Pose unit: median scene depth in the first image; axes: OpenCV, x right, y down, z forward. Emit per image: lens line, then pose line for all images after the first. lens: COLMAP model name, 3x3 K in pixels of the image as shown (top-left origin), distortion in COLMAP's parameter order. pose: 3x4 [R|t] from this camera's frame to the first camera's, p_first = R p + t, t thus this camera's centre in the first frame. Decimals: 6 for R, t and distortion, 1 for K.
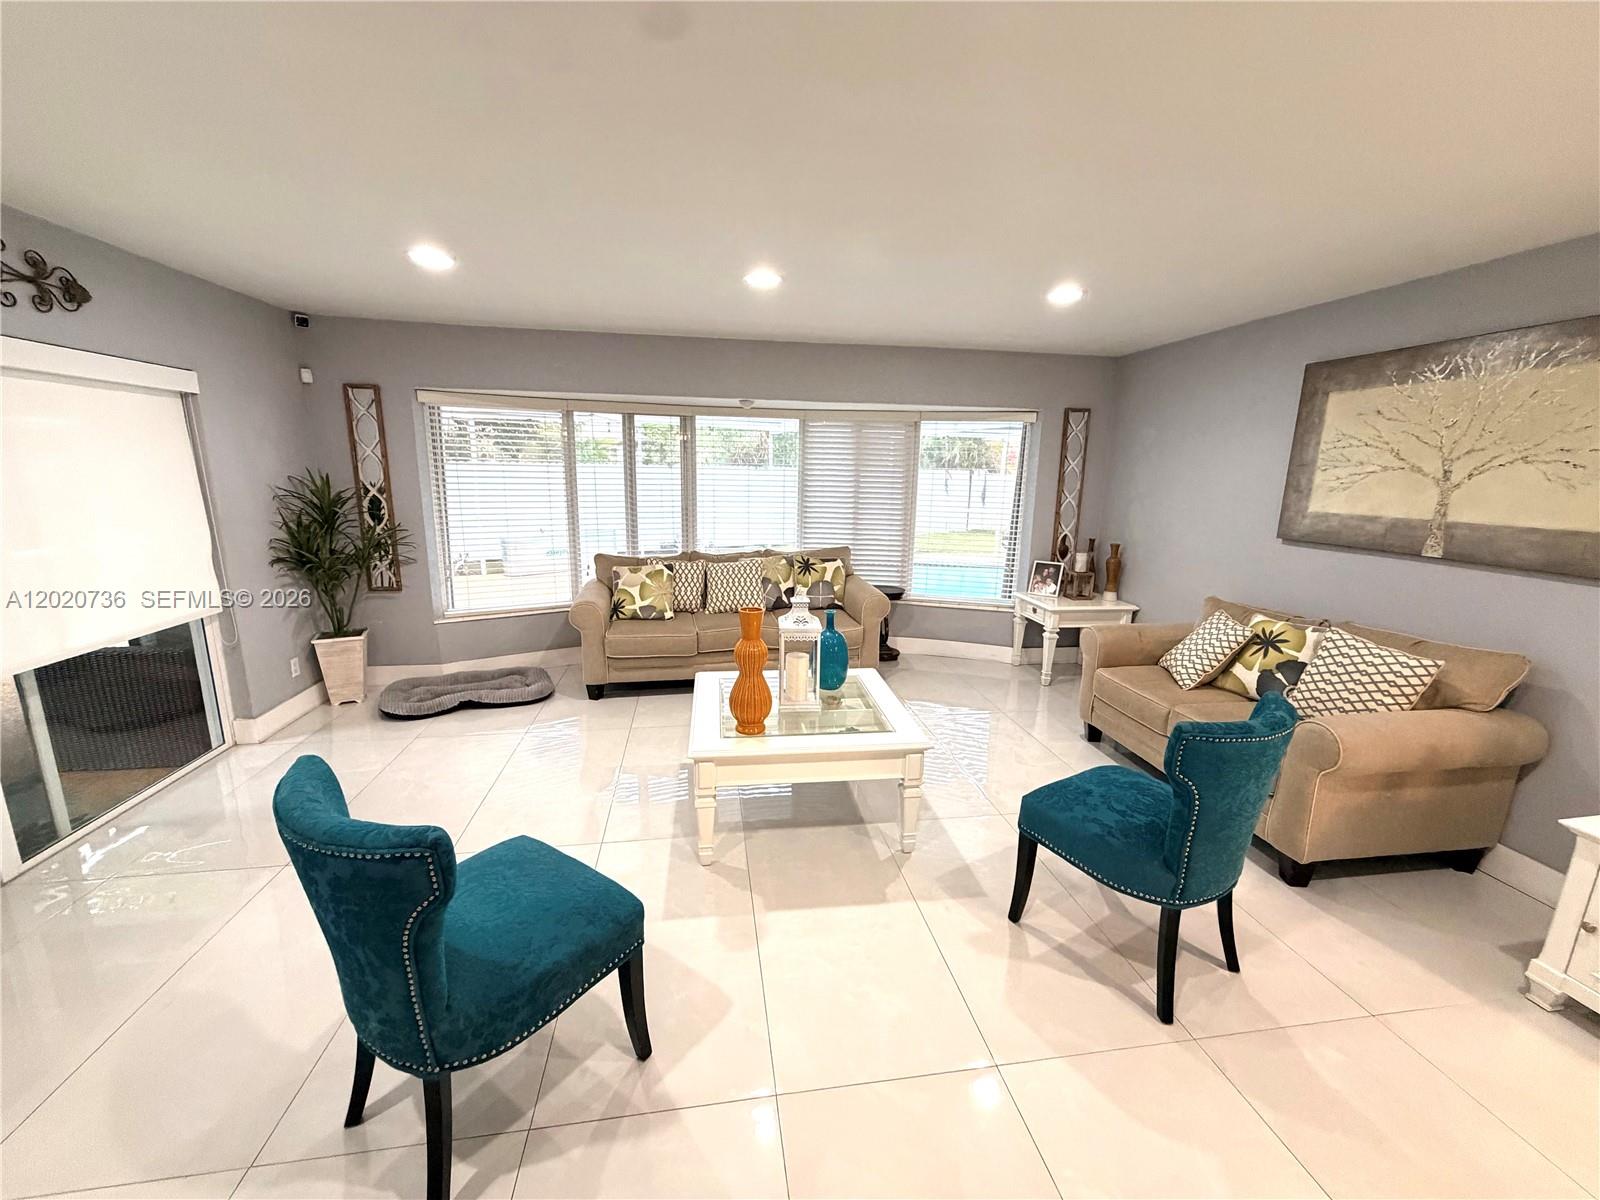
lens RADIAL K [[630.7, 0, 797.8], [0, 630.7, 601.5], [0, 0, 1]] dist [0.002562, 0.000103]
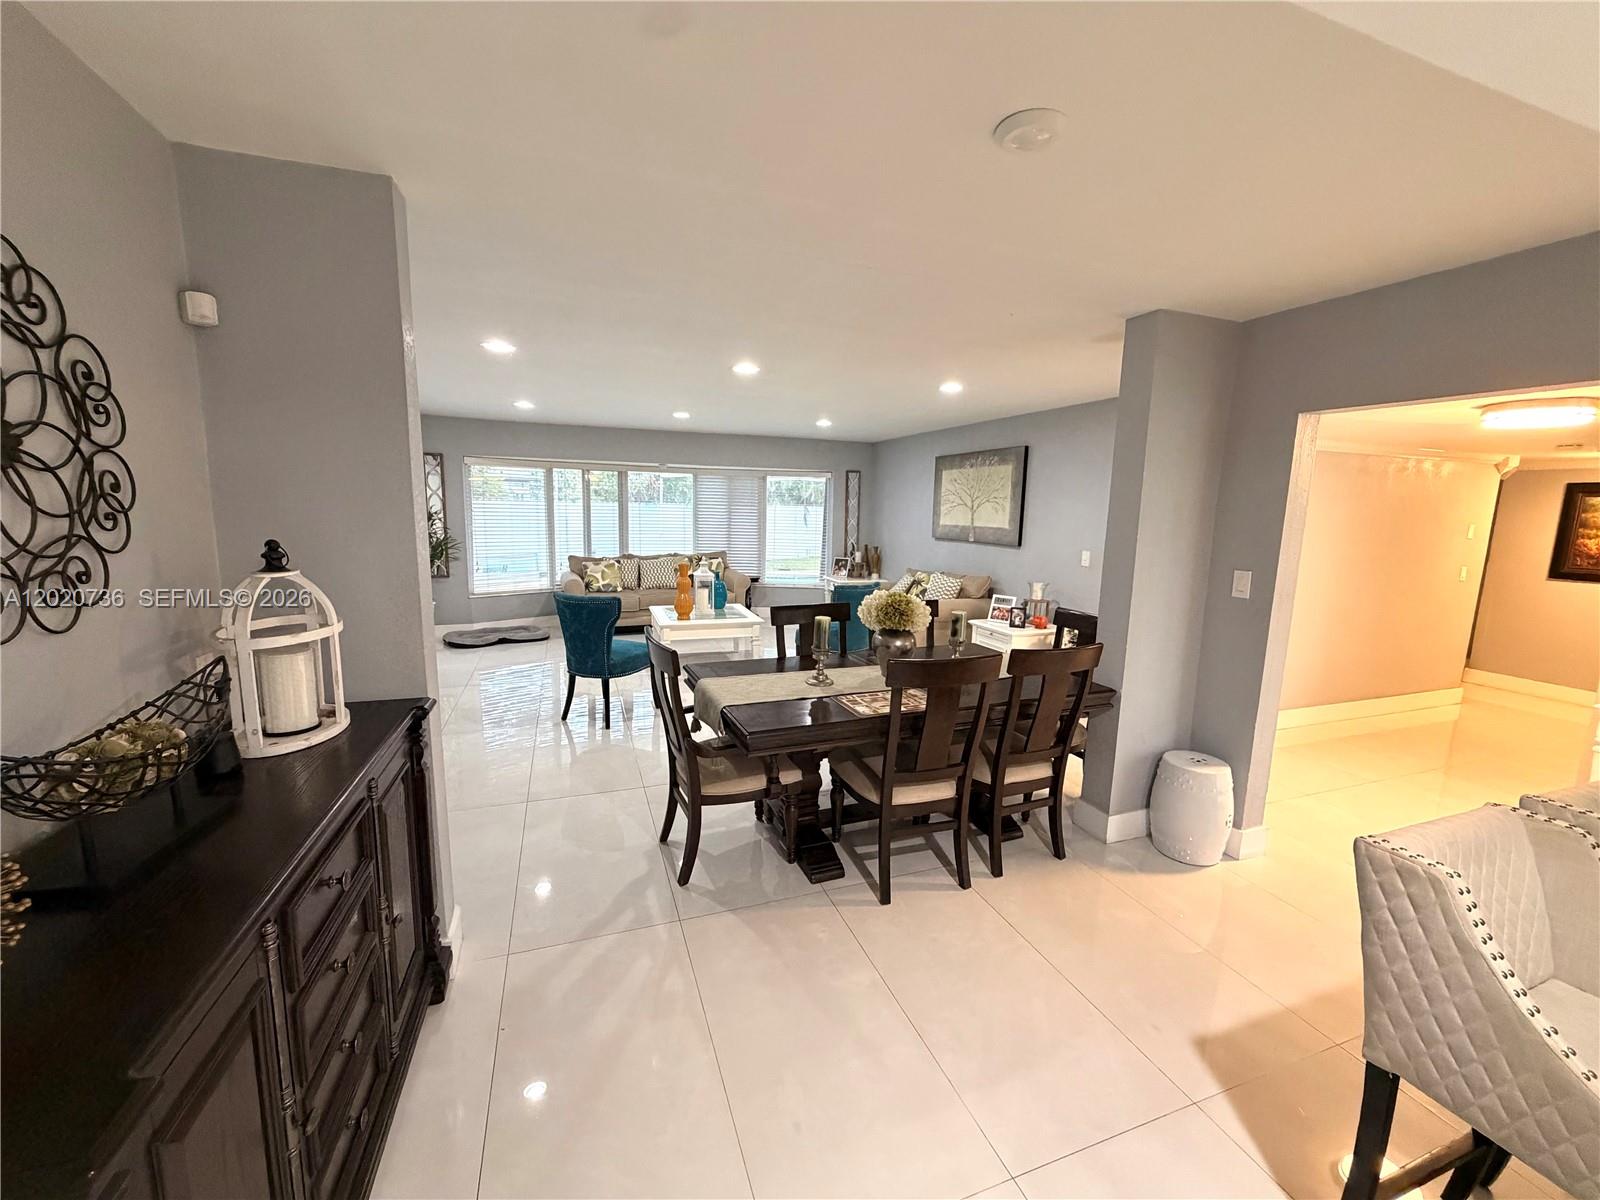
lens RADIAL K [[630.7, 0, 806.0], [0, 630.7, 597.1], [0, 0, 1]] dist [0.002562, 0.000103]
pose [[0.978870, -0.026579, 0.202747, -0.055656], [0.039374, 0.997461, -0.059336, 0.152240], [-0.200655, 0.066066, 0.977432, -0.703206]]
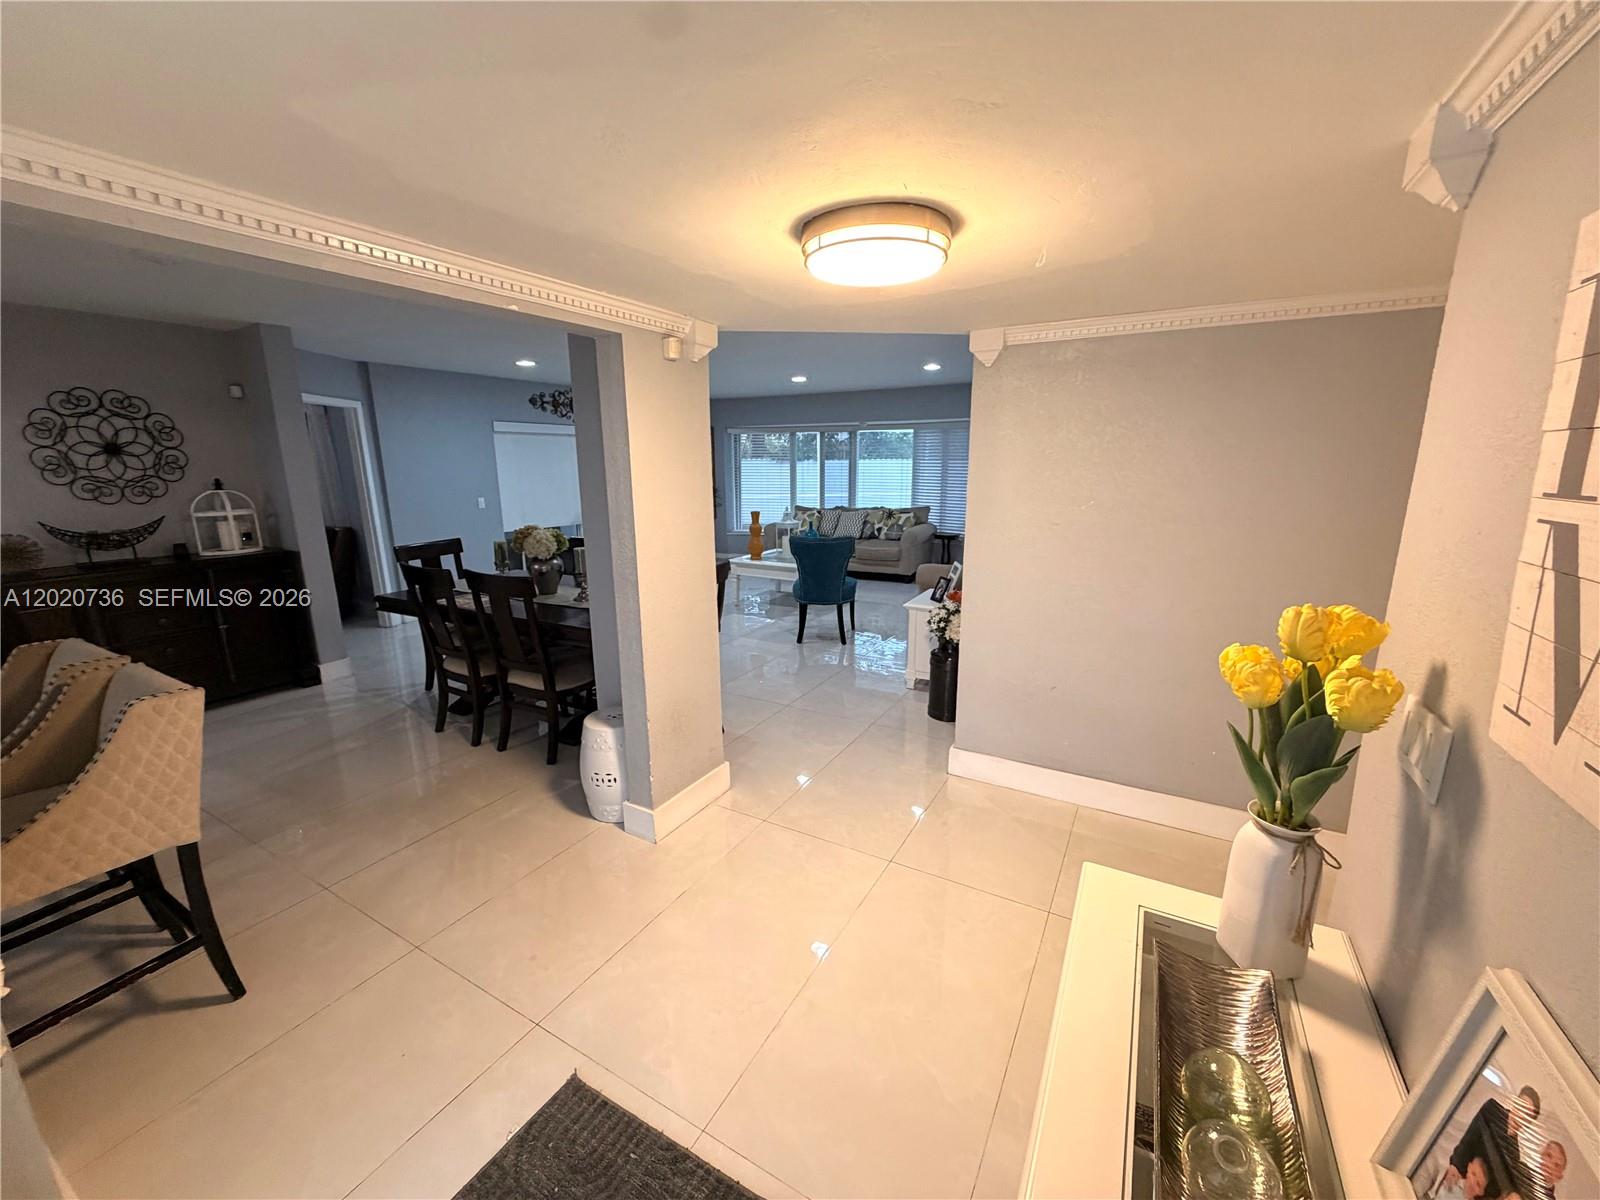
lens RADIAL K [[630.7, 0, 796.6], [0, 630.7, 600.4], [0, 0, 1]] dist [0.002562, 0.000103]
pose [[0.785726, 0.109816, -0.608749, 0.914137], [-0.108720, 0.993313, 0.038863, 0.140000], [0.608946, 0.035648, 0.792411, -0.535661]]
